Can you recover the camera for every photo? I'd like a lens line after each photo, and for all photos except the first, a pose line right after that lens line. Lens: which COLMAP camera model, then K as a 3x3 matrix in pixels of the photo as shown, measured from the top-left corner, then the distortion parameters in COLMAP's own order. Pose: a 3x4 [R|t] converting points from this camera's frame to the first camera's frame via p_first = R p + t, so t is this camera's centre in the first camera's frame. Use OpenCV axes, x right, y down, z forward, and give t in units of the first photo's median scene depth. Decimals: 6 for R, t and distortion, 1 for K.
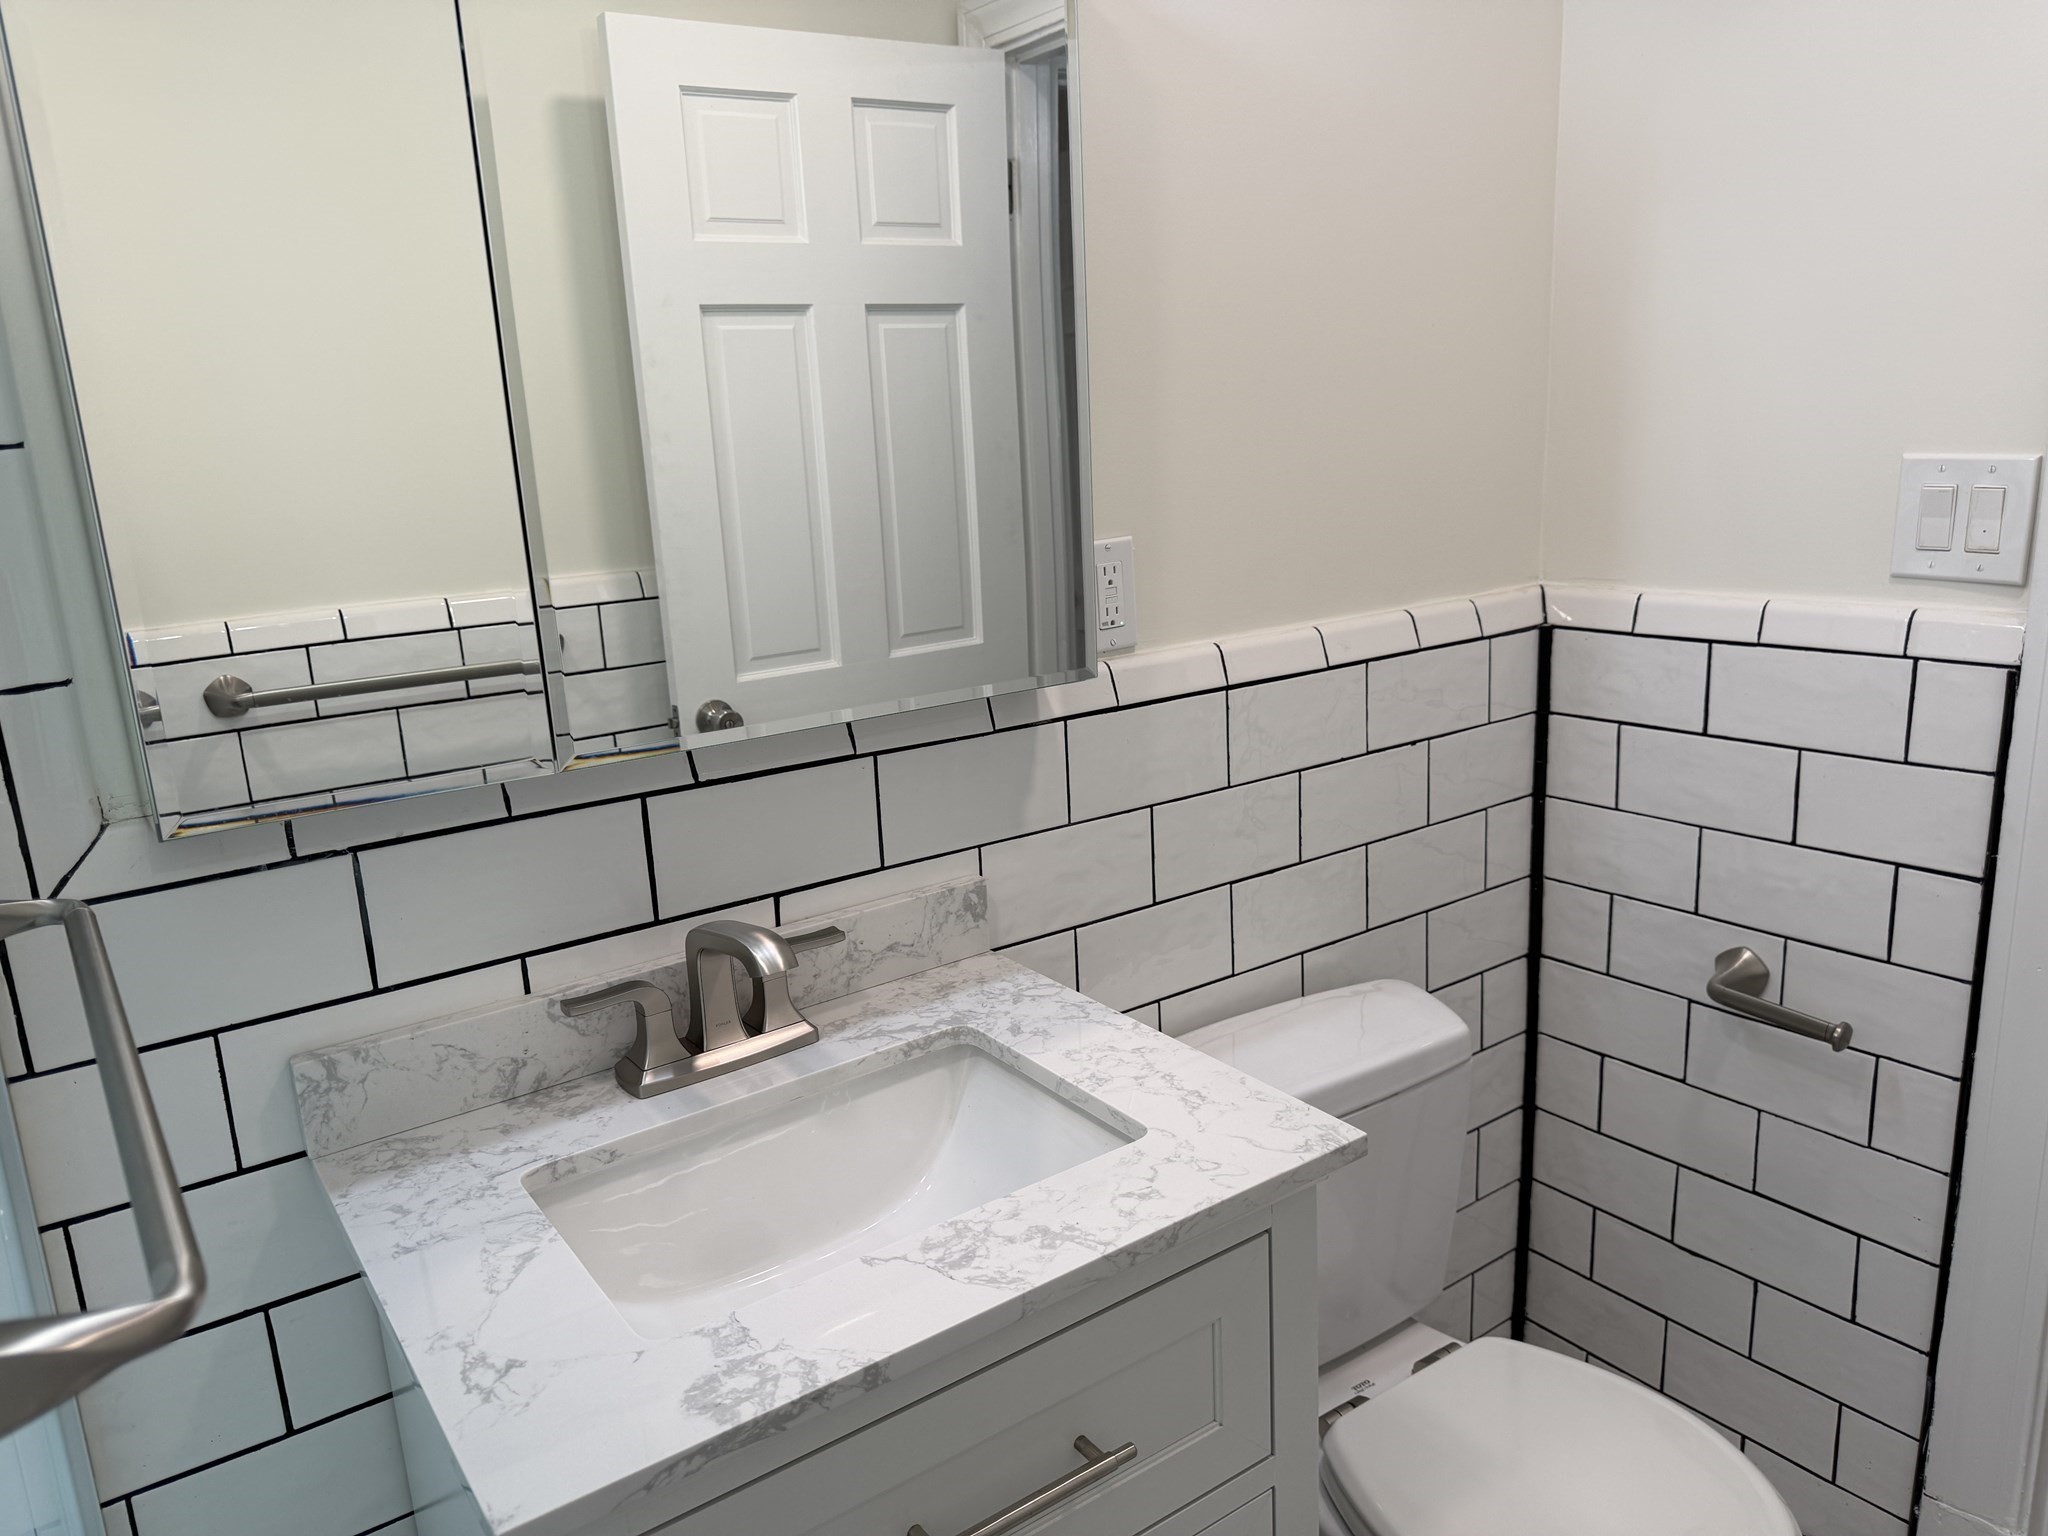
lens RADIAL K [[1455.6, 0, 1024.0], [0, 1455.6, 768.0], [0, 0, 1]] dist [0.078683, -0.000250]
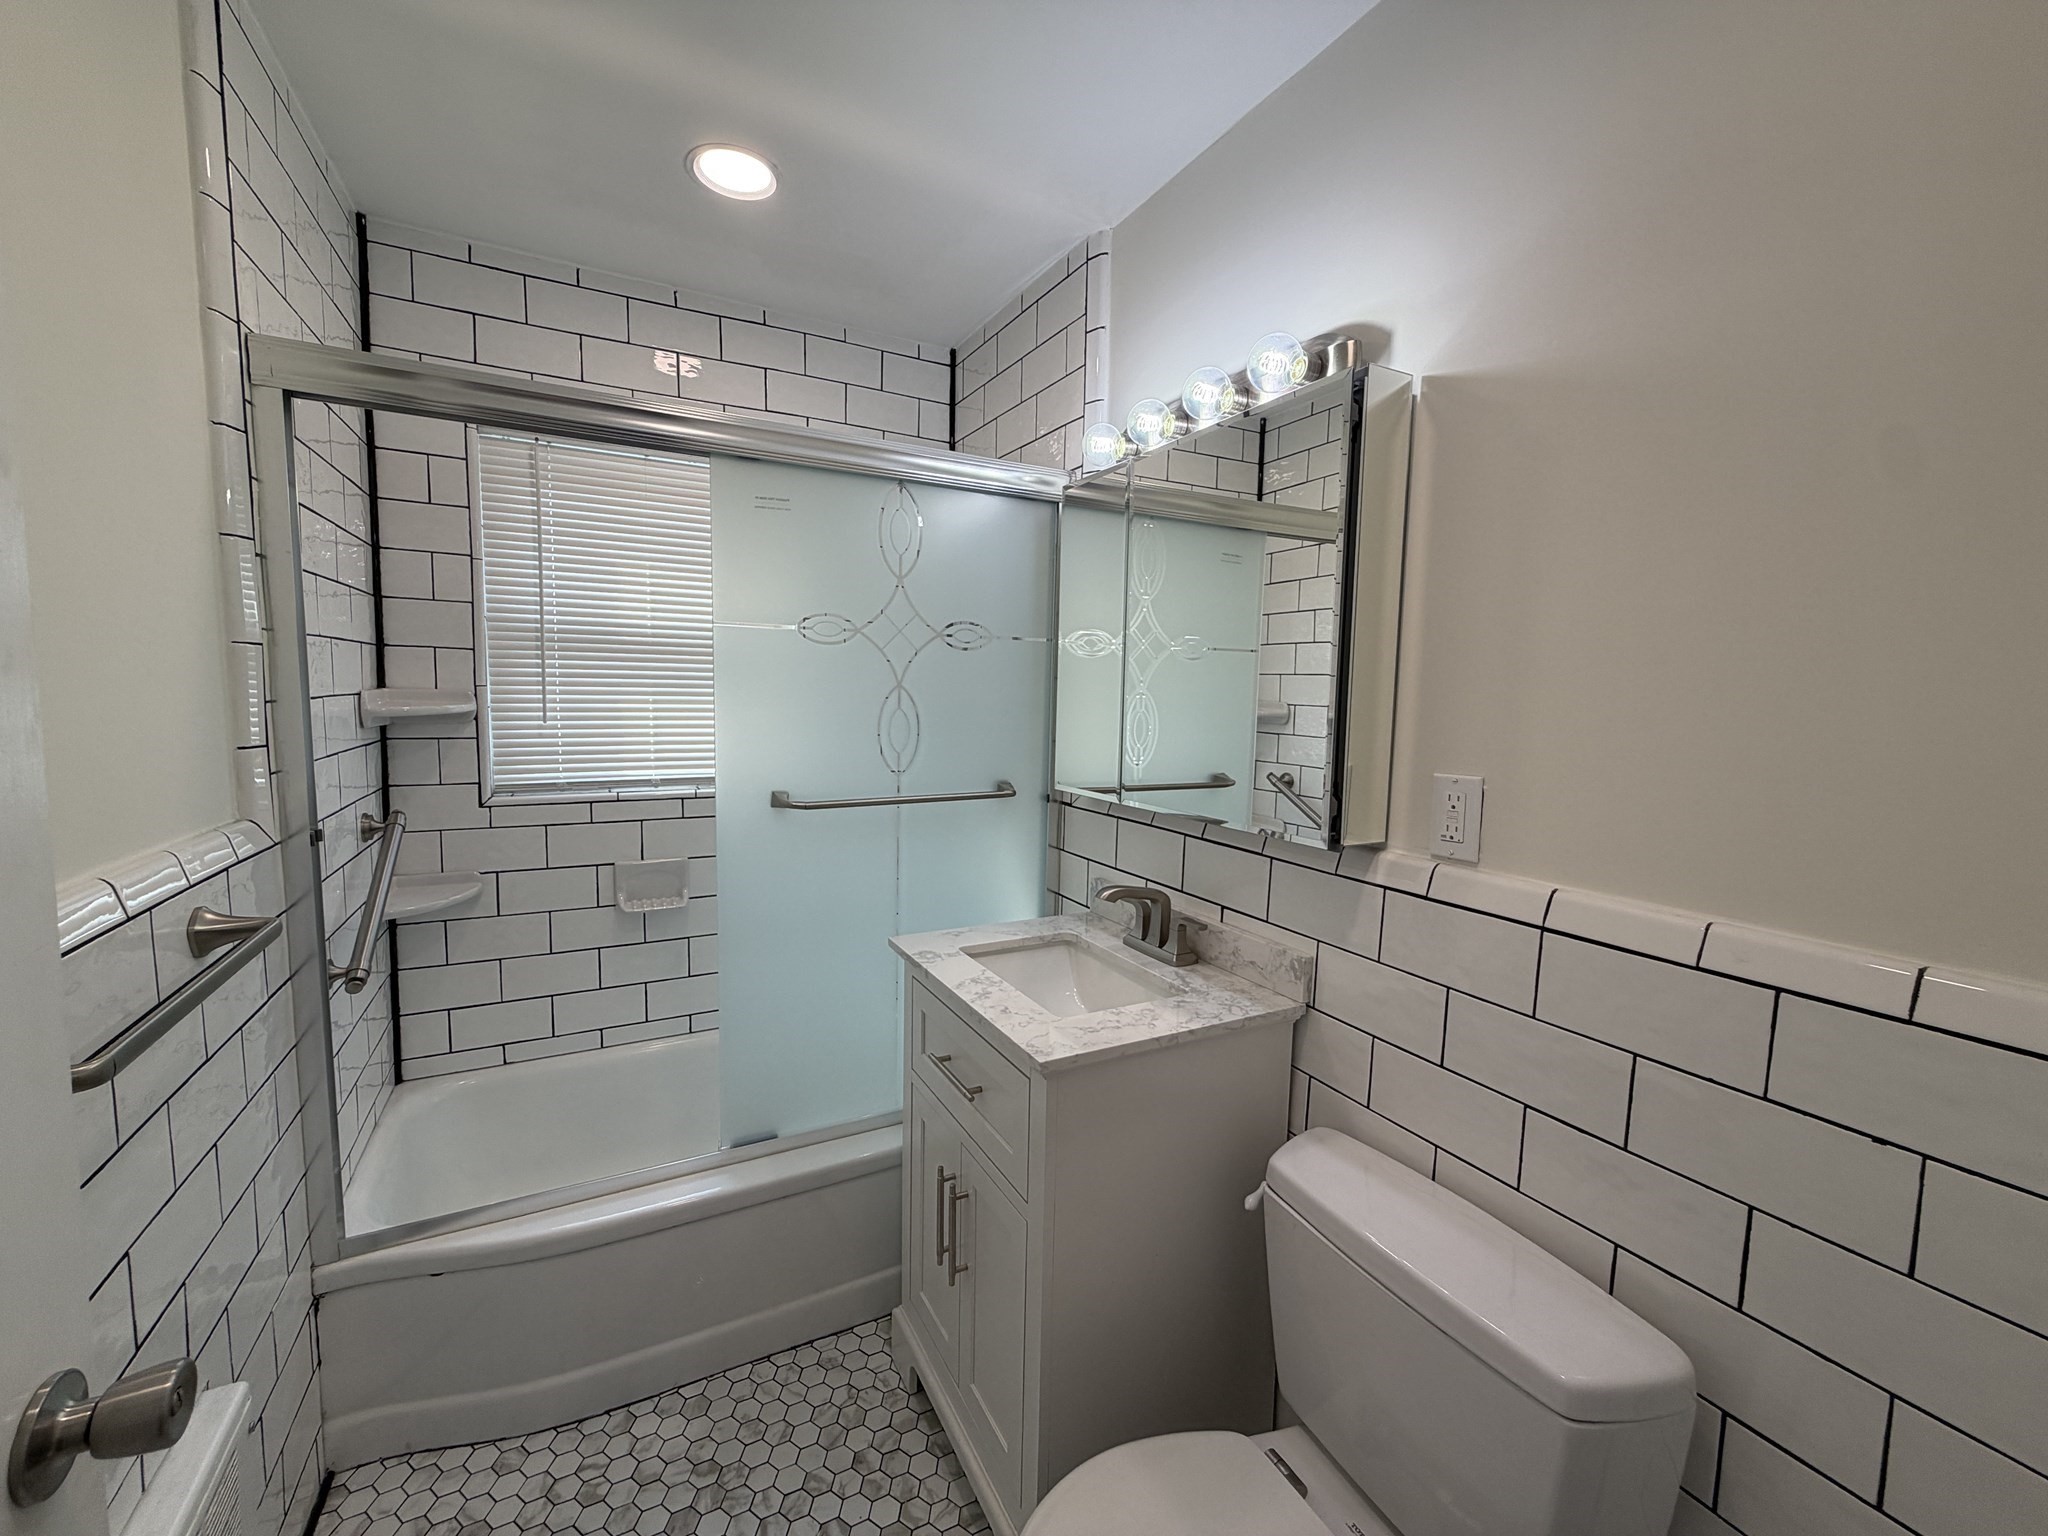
lens RADIAL K [[815.6, 0, 1017.1], [0, 815.6, 770.1], [0, 0, 1]] dist [0.000952, 0.000363]
pose [[-0.127309, 0.132009, -0.983039, 0.900998], [-0.259537, 0.952139, 0.161471, -0.190897], [0.957305, 0.275691, -0.086955, 0.734419]]
